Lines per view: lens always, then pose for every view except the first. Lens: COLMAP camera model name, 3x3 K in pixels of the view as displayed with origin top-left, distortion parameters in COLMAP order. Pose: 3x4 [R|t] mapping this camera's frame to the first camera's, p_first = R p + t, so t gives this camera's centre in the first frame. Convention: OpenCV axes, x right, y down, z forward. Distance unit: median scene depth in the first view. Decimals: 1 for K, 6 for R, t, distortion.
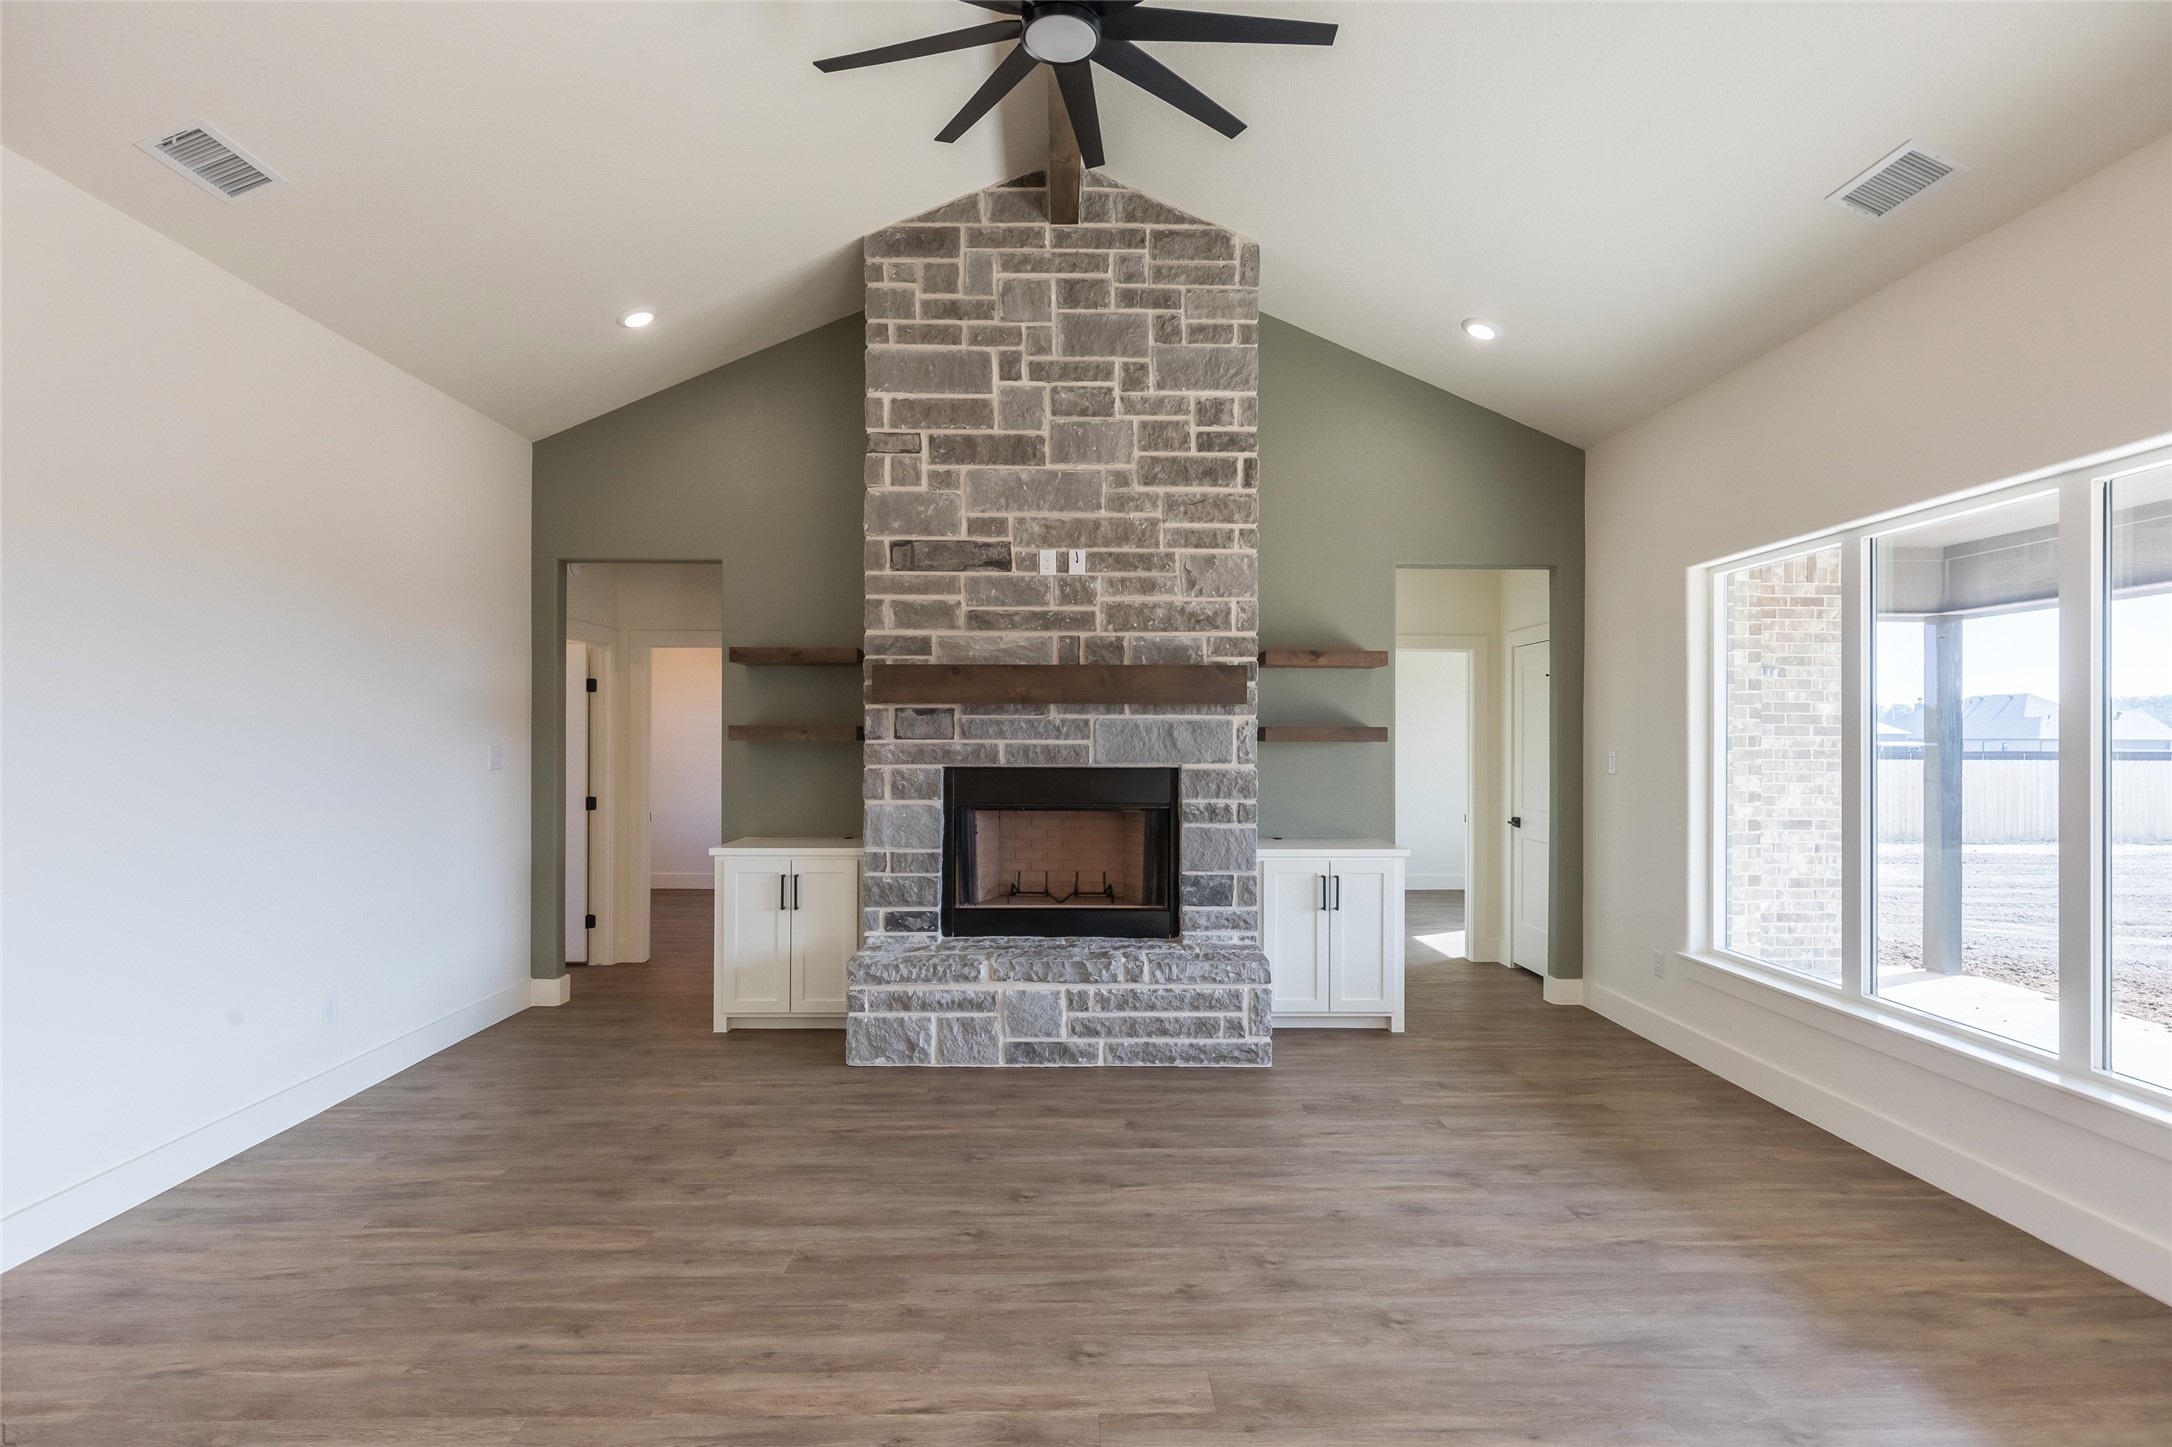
lens RADIAL K [[1080.4, 0, 1090.8], [0, 1080.4, 730.1], [0, 0, 1]] dist [-0.000497, 0.000172]
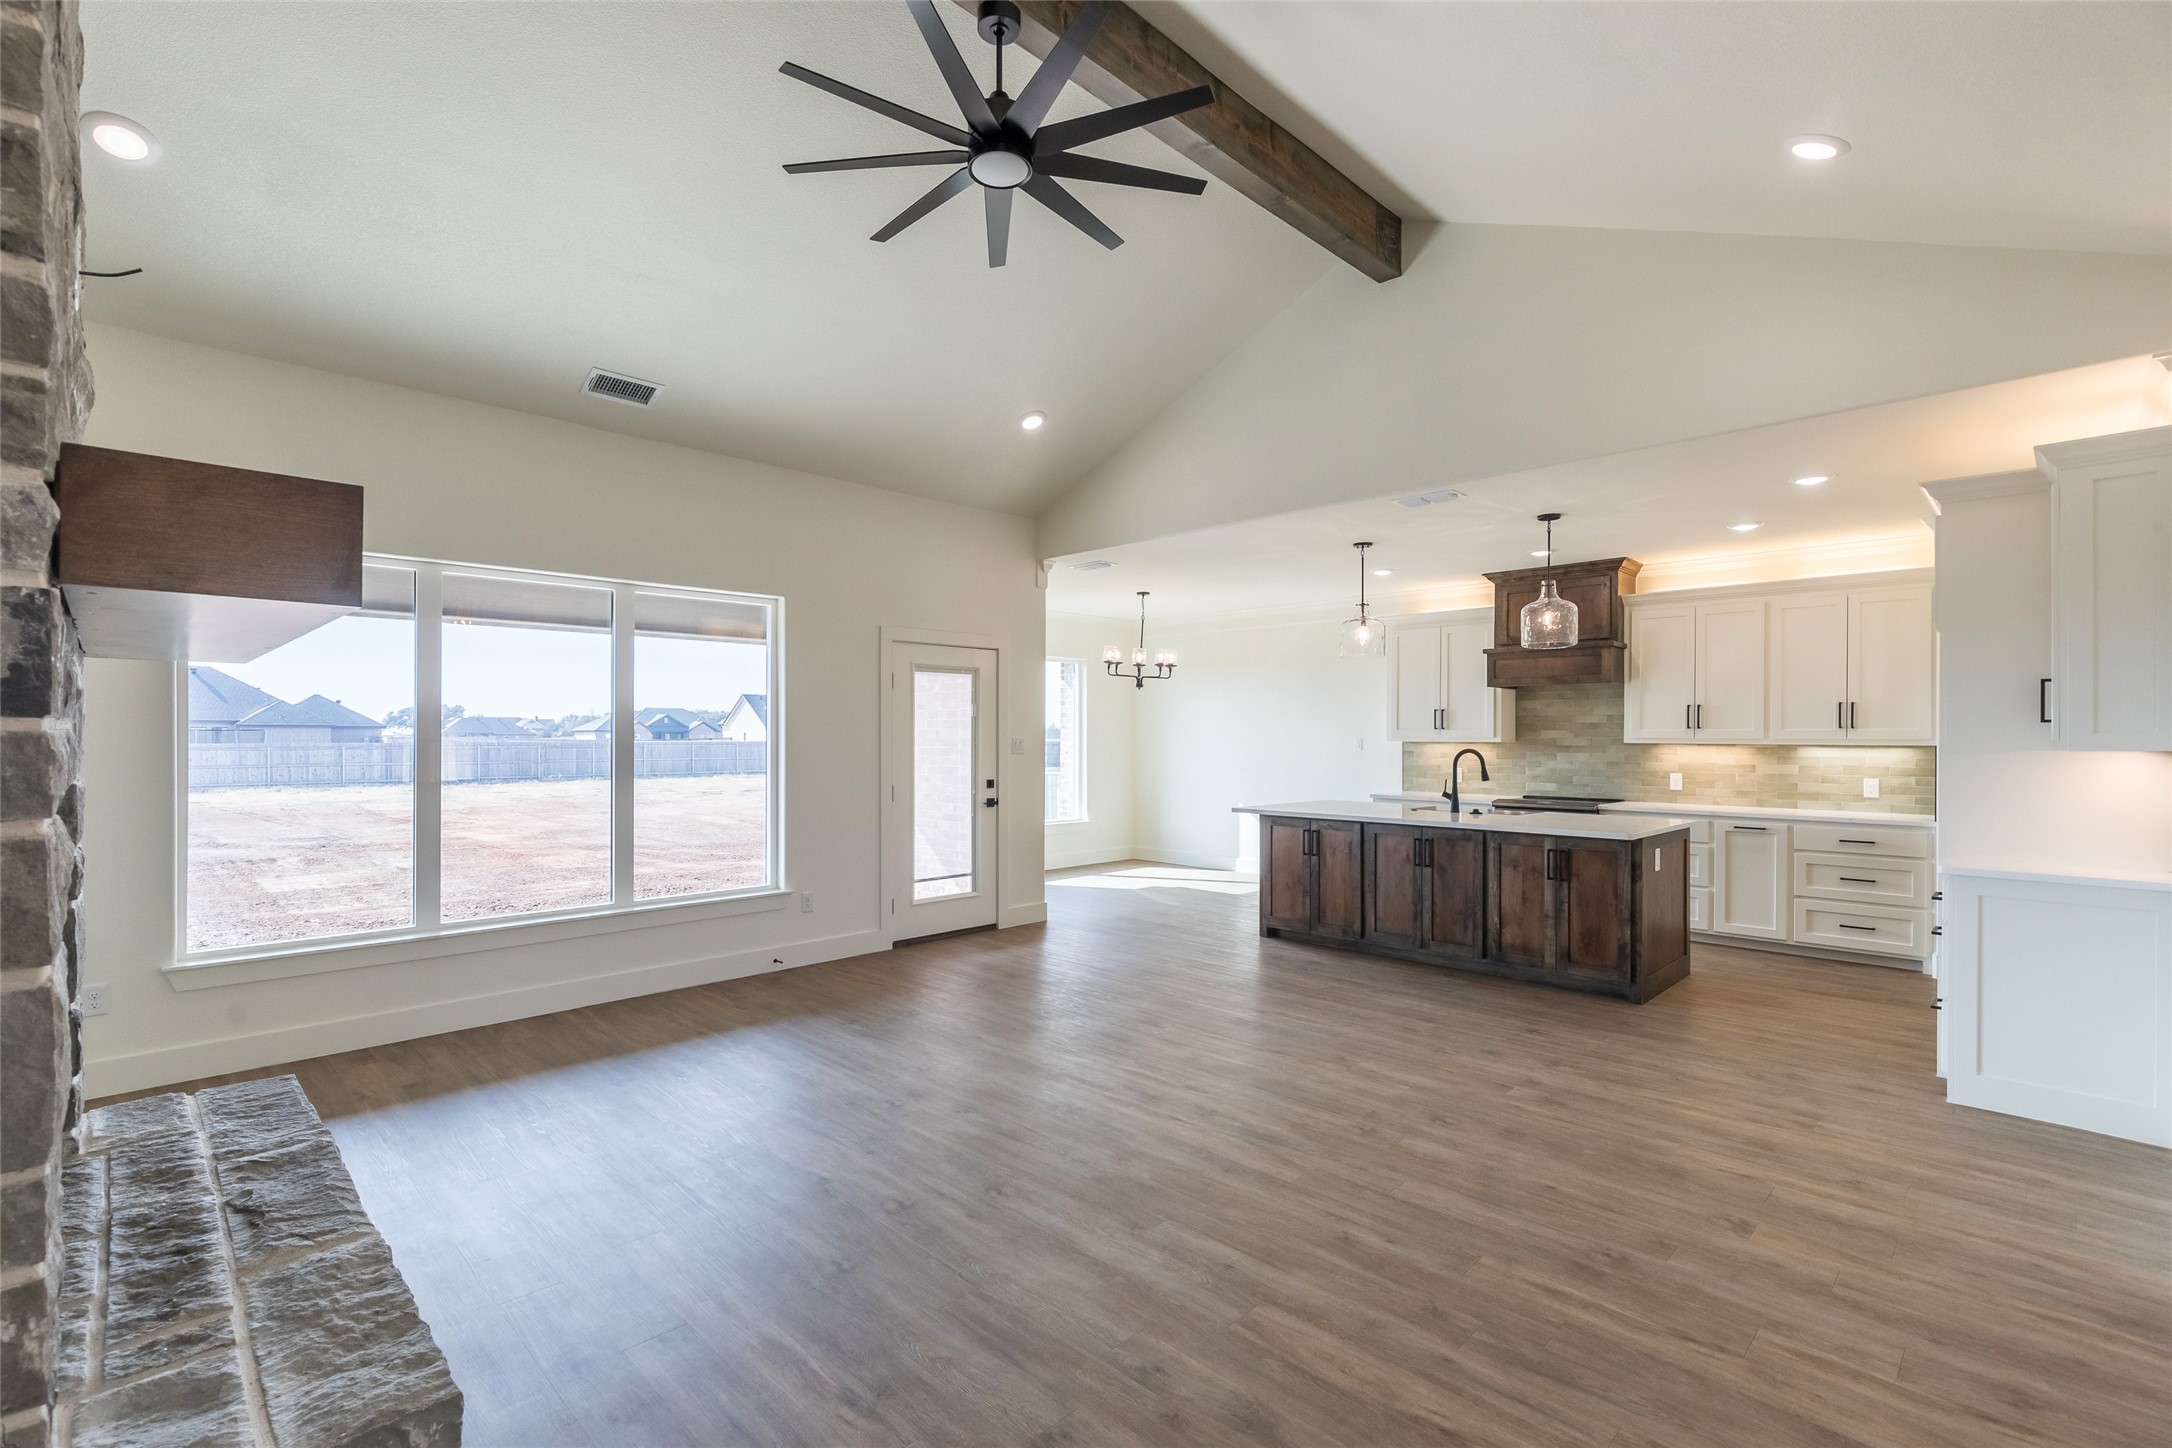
lens RADIAL K [[980.7, 0, 1084.6], [0, 980.7, 733.0], [0, 0, 1]] dist [0.001965, 0.000358]
pose [[-0.689234, -0.002666, 0.724534, -0.931006], [-0.006351, 0.999977, -0.002362, 0.019035], [-0.724511, -0.006230, -0.689235, 1.724216]]
